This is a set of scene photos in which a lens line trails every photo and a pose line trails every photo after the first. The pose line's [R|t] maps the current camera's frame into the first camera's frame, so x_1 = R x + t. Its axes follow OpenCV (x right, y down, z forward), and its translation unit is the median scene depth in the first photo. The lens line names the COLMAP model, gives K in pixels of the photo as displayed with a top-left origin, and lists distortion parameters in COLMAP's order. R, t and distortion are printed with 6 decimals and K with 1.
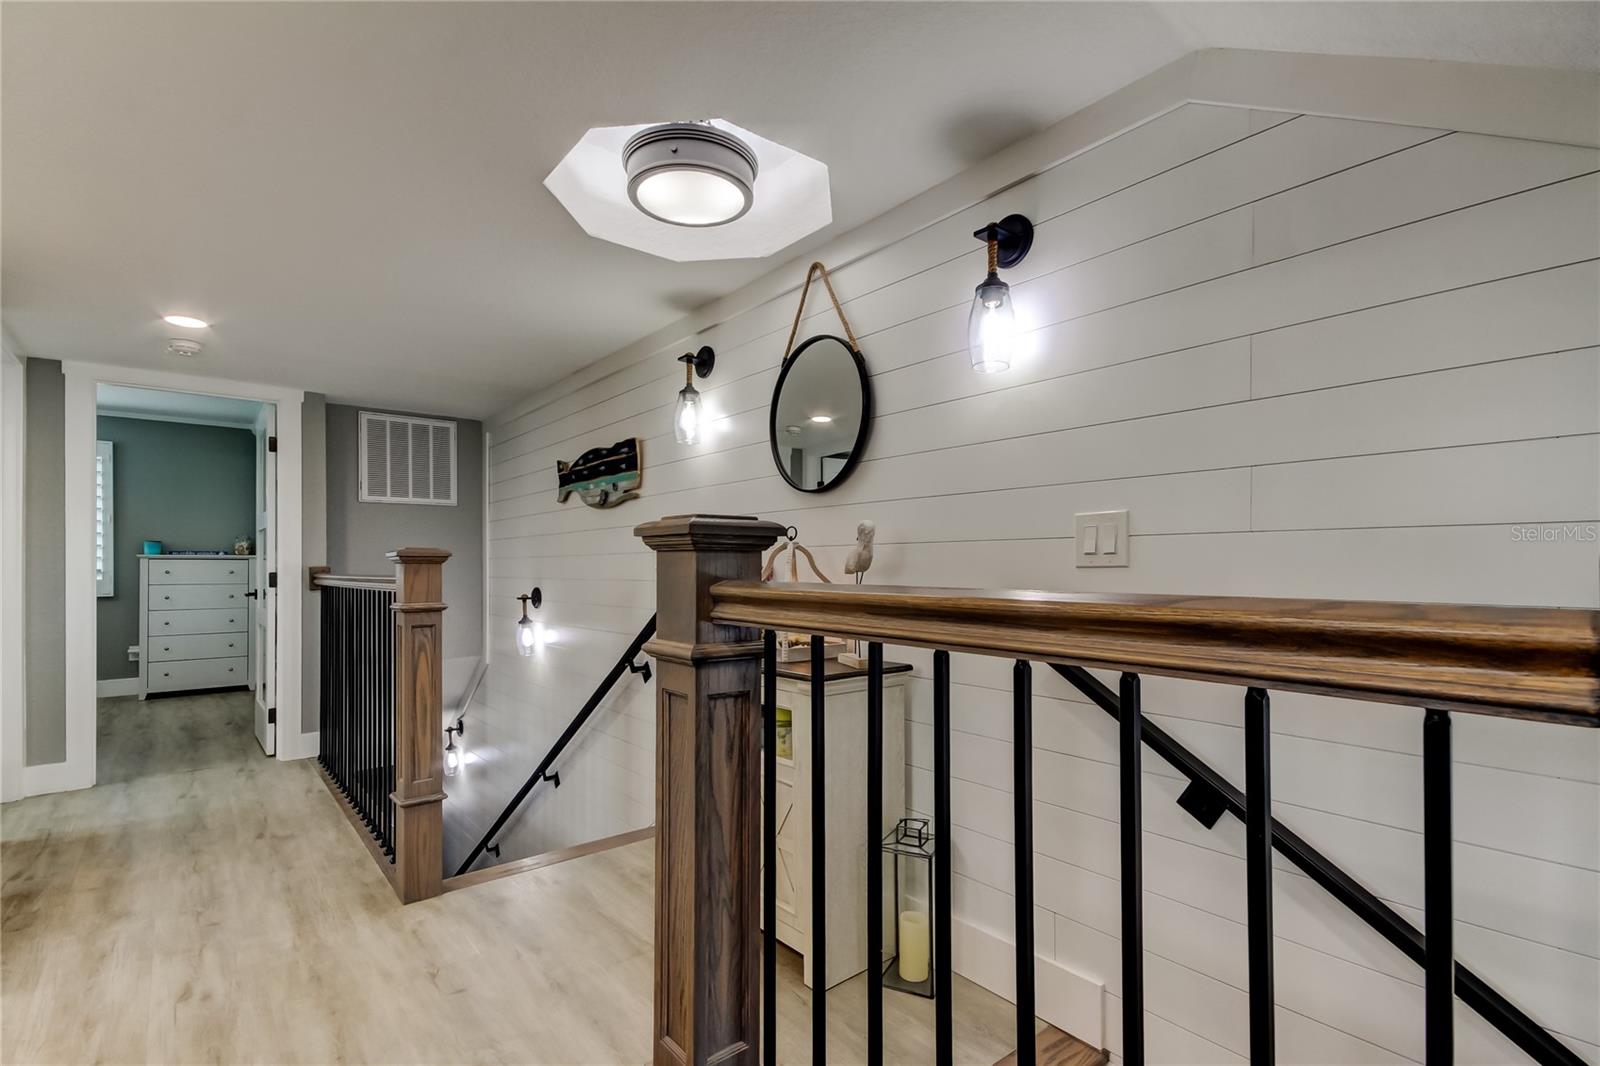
lens RADIAL K [[739.3, 0, 798.7], [0, 739.3, 582.5], [0, 0, 1]] dist [0.027634, 0.000286]
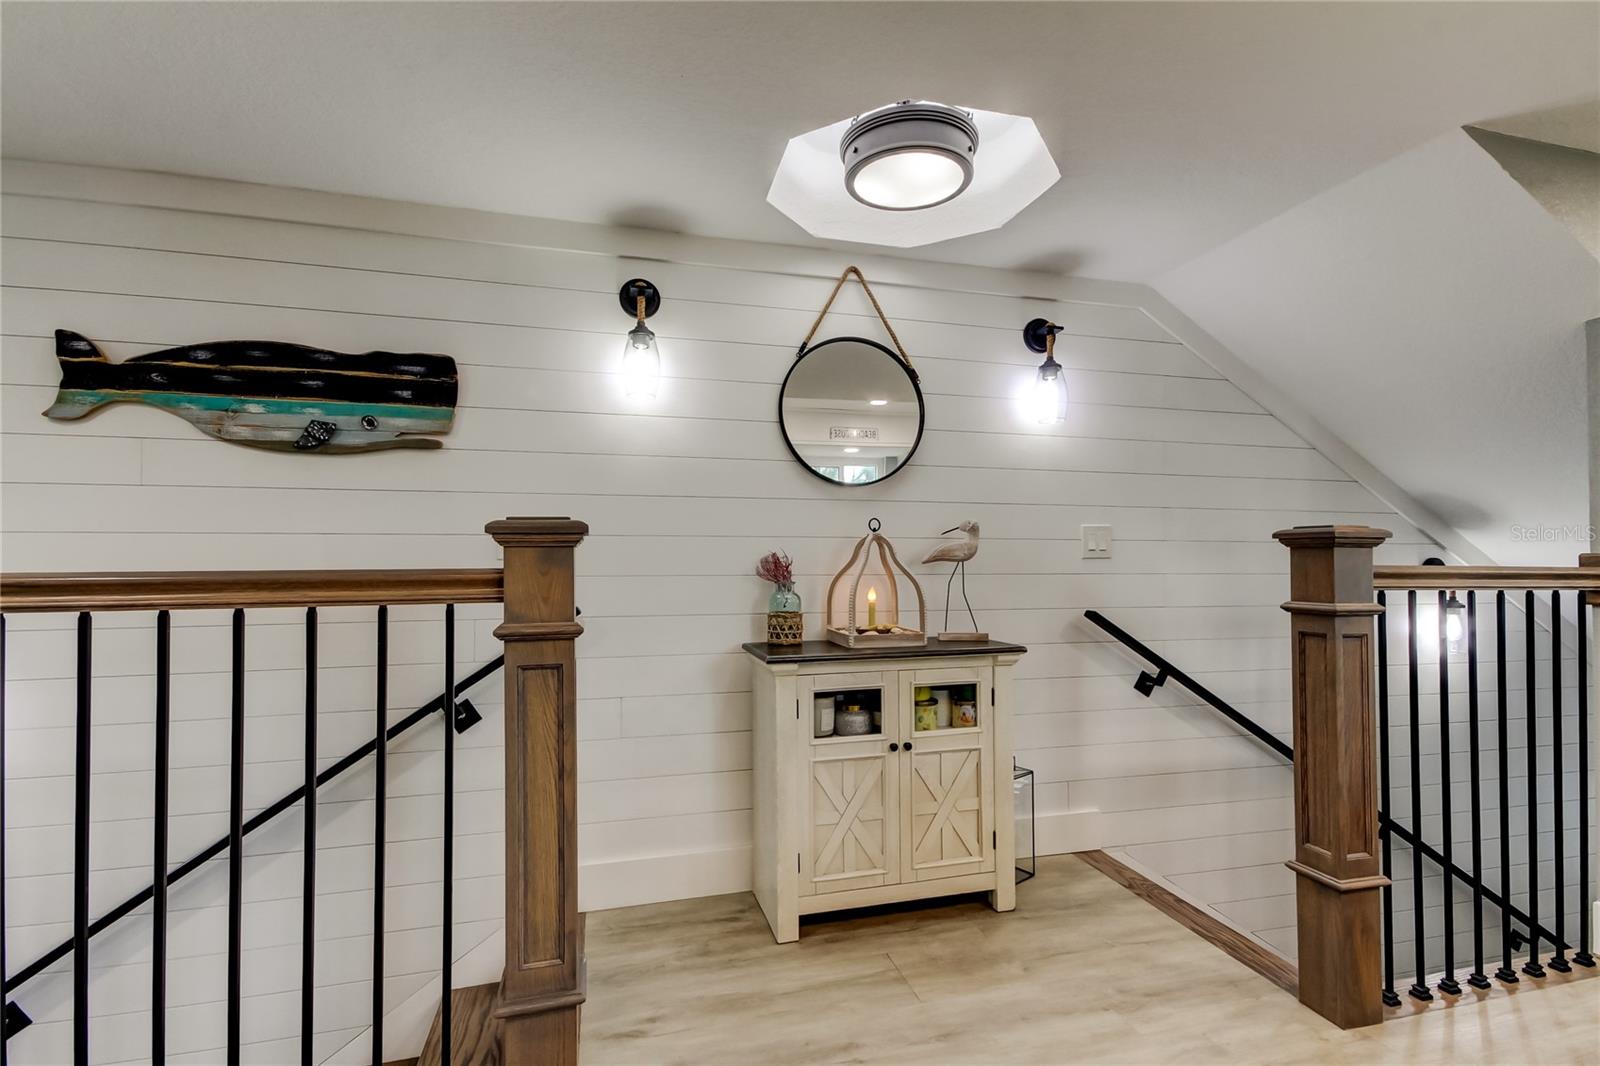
lens RADIAL K [[746.8, 0, 808.2], [0, 746.8, 557.5], [0, 0, 1]] dist [0.028611, 0.000595]
pose [[0.422266, -0.006608, 0.906448, -0.584219], [0.014980, 0.999888, 0.000310, -0.013163], [-0.906348, 0.013448, 0.422317, 0.375887]]
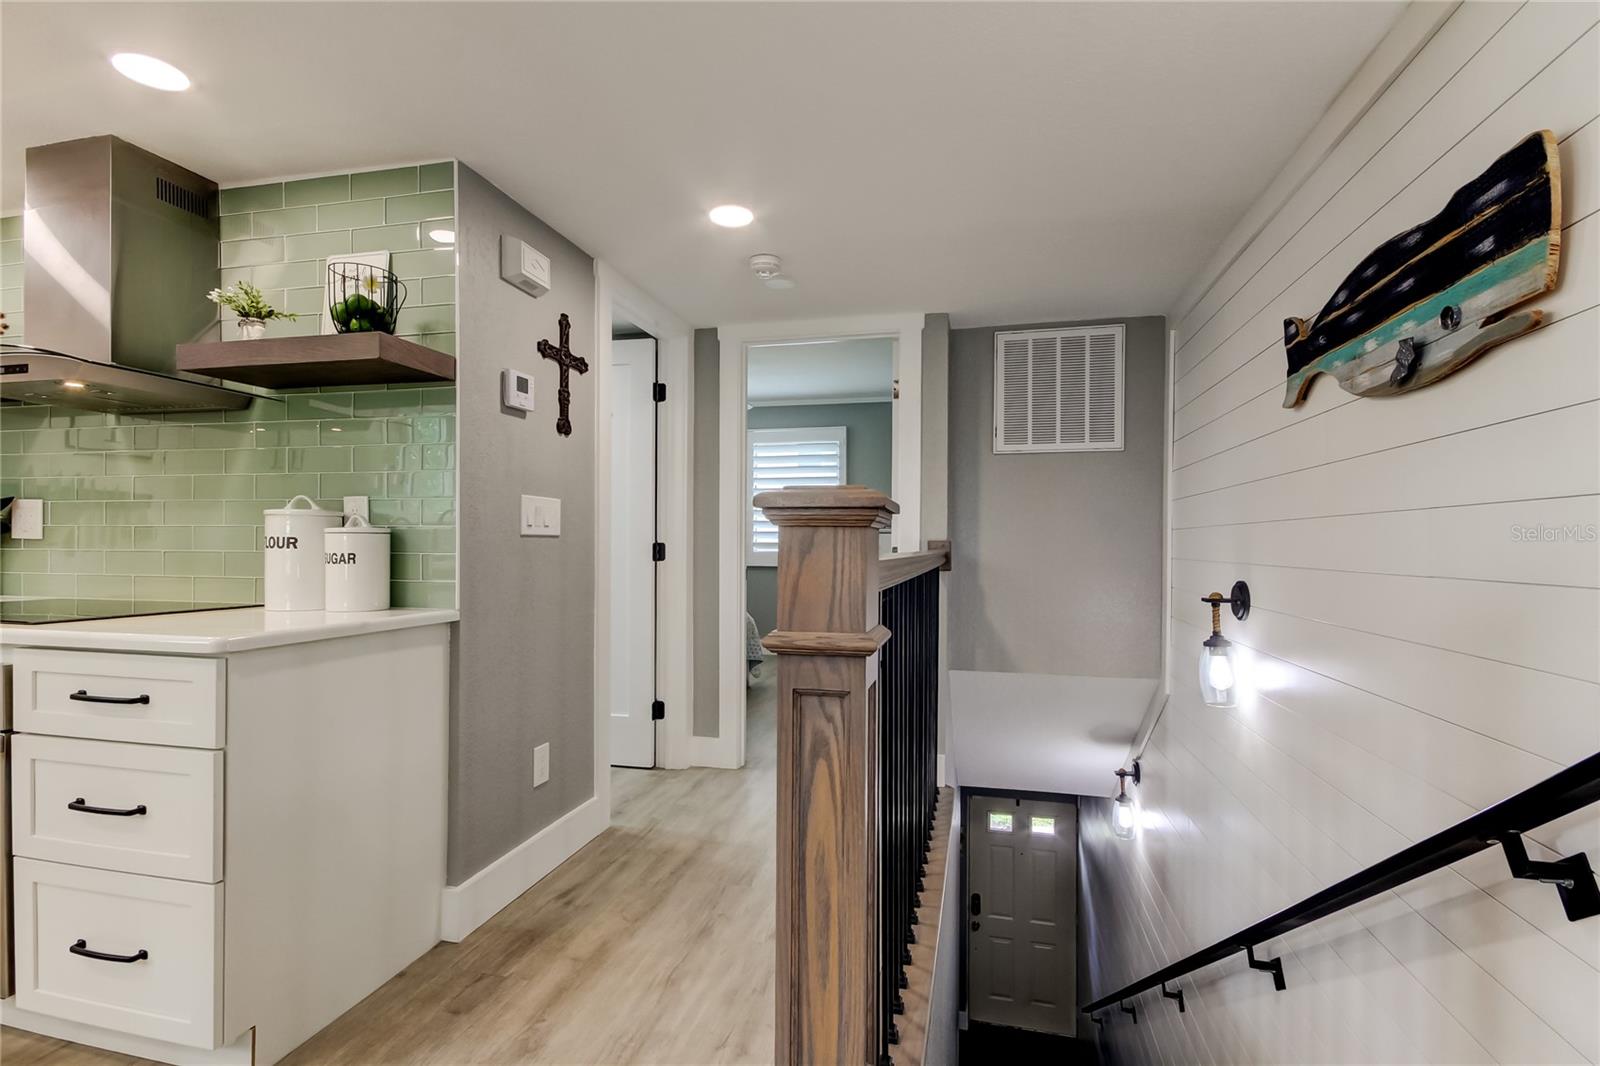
lens RADIAL K [[735.9, 0, 800.0], [0, 735.9, 533.0], [0, 0, 1]] dist [0.015397, -0.010991]
pose [[0.601074, -0.001272, -0.799192, -0.135805], [-0.026467, 0.999419, -0.021497, -0.008568], [0.798755, 0.034074, 0.600691, 0.482614]]
